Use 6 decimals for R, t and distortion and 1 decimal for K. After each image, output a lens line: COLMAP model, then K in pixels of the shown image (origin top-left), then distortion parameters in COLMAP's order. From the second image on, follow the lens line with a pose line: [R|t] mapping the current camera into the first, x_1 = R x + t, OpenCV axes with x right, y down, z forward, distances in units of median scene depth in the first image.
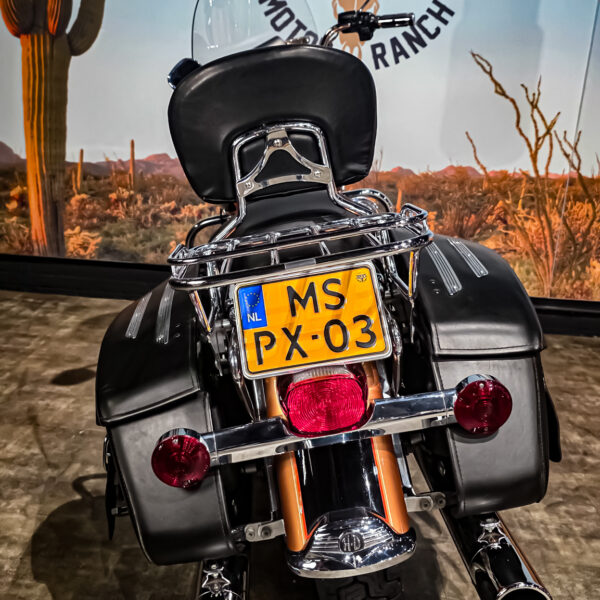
lens RADIAL K [[724.9, 0, 285.1], [0, 724.9, 297.9], [0, 0, 1]] dist [0.024852, 0.000000]
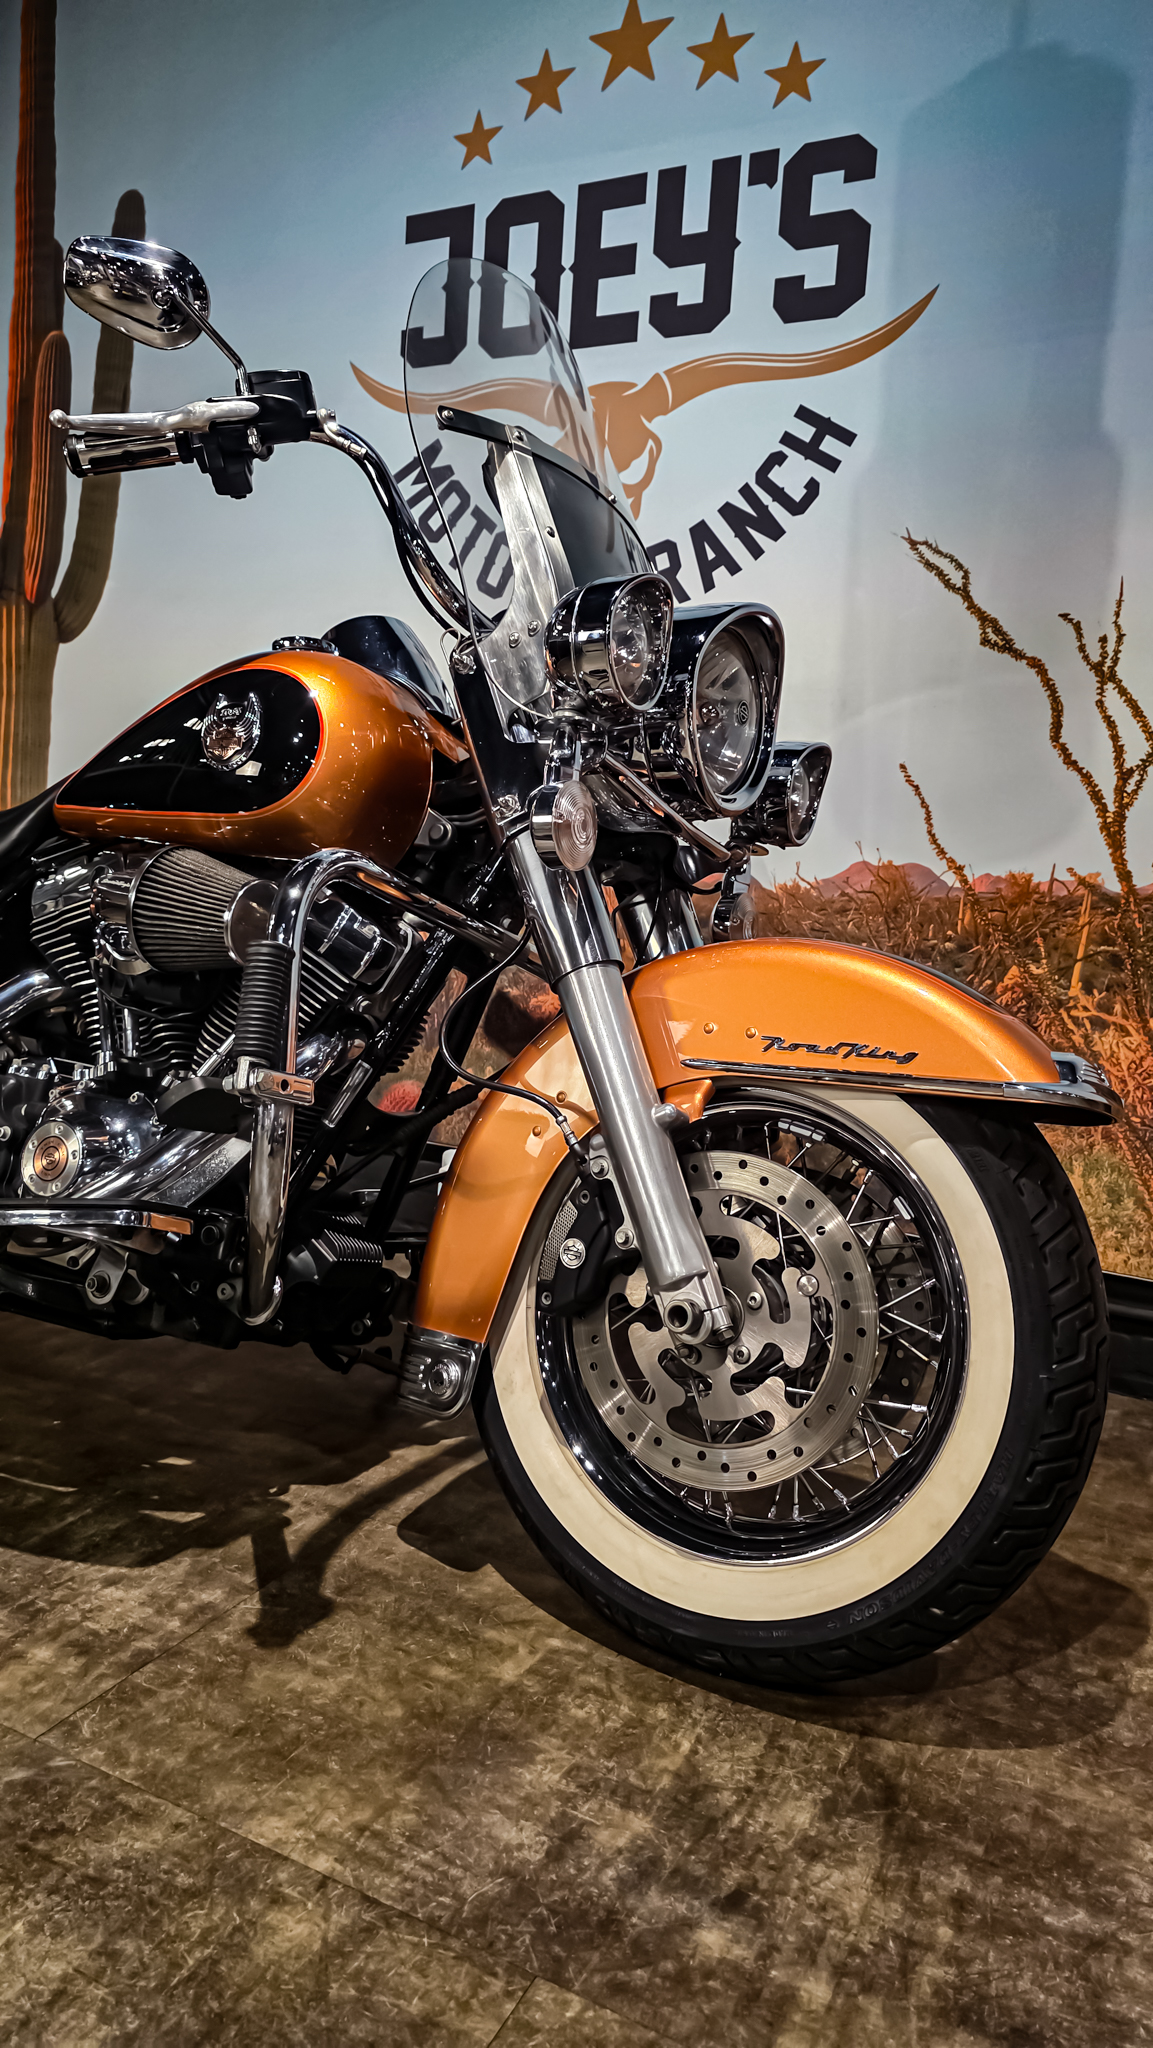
lens RADIAL K [[1385.0, 0, 564.2], [0, 1385.0, 1027.1], [0, 0, 1]] dist [0.040057, -0.042933]
pose [[0.914508, 0.036223, -0.402944, 0.374177], [-0.106888, 0.982227, -0.154290, 0.011355], [0.390193, 0.184169, 0.902126, 0.372769]]
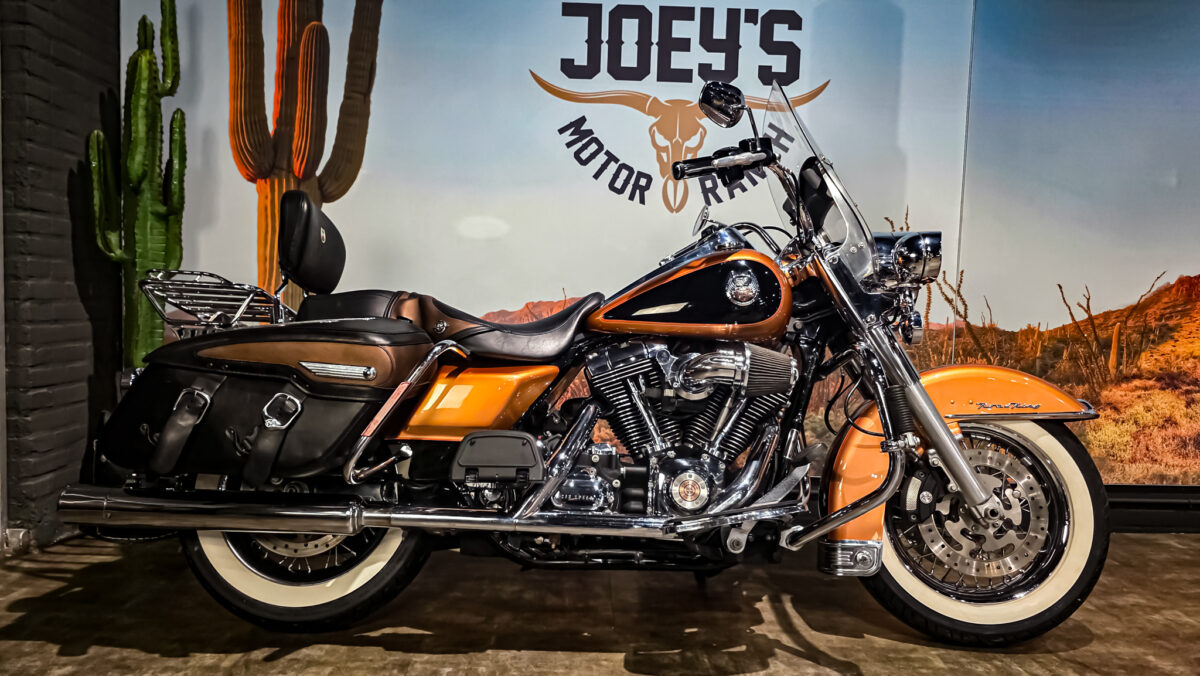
lens RADIAL K [[811.5, 0, 592.6], [0, 811.5, 347.5], [0, 0, 1]] dist [0.040057, -0.042933]
pose [[0.996731, -0.042268, 0.068847, -0.070133], [0.055093, 0.978937, -0.196590, 0.010474], [-0.059087, 0.199740, 0.978066, 0.153328]]
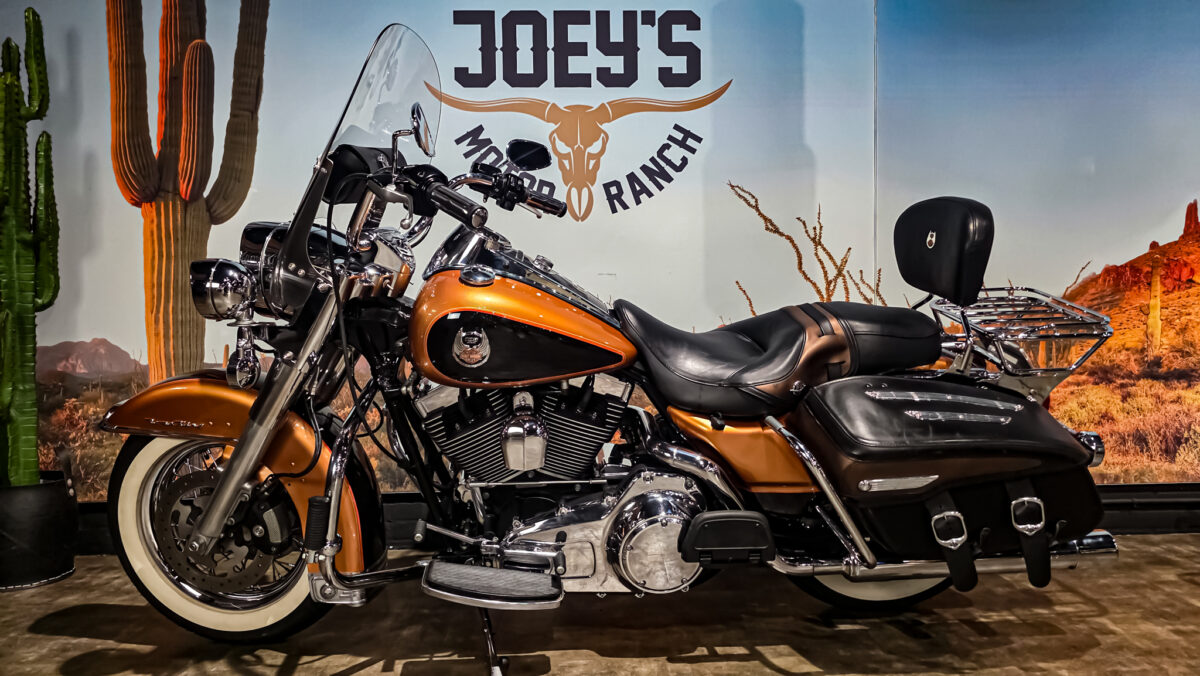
lens RADIAL K [[811.5, 0, 598.9], [0, 811.5, 336.2], [0, 0, 1]] dist [0.040057, -0.042933]
pose [[0.993848, -0.079246, 0.077368, 0.032092], [0.095658, 0.966282, -0.239057, 0.020683], [-0.055815, 0.244988, 0.967918, 0.187702]]
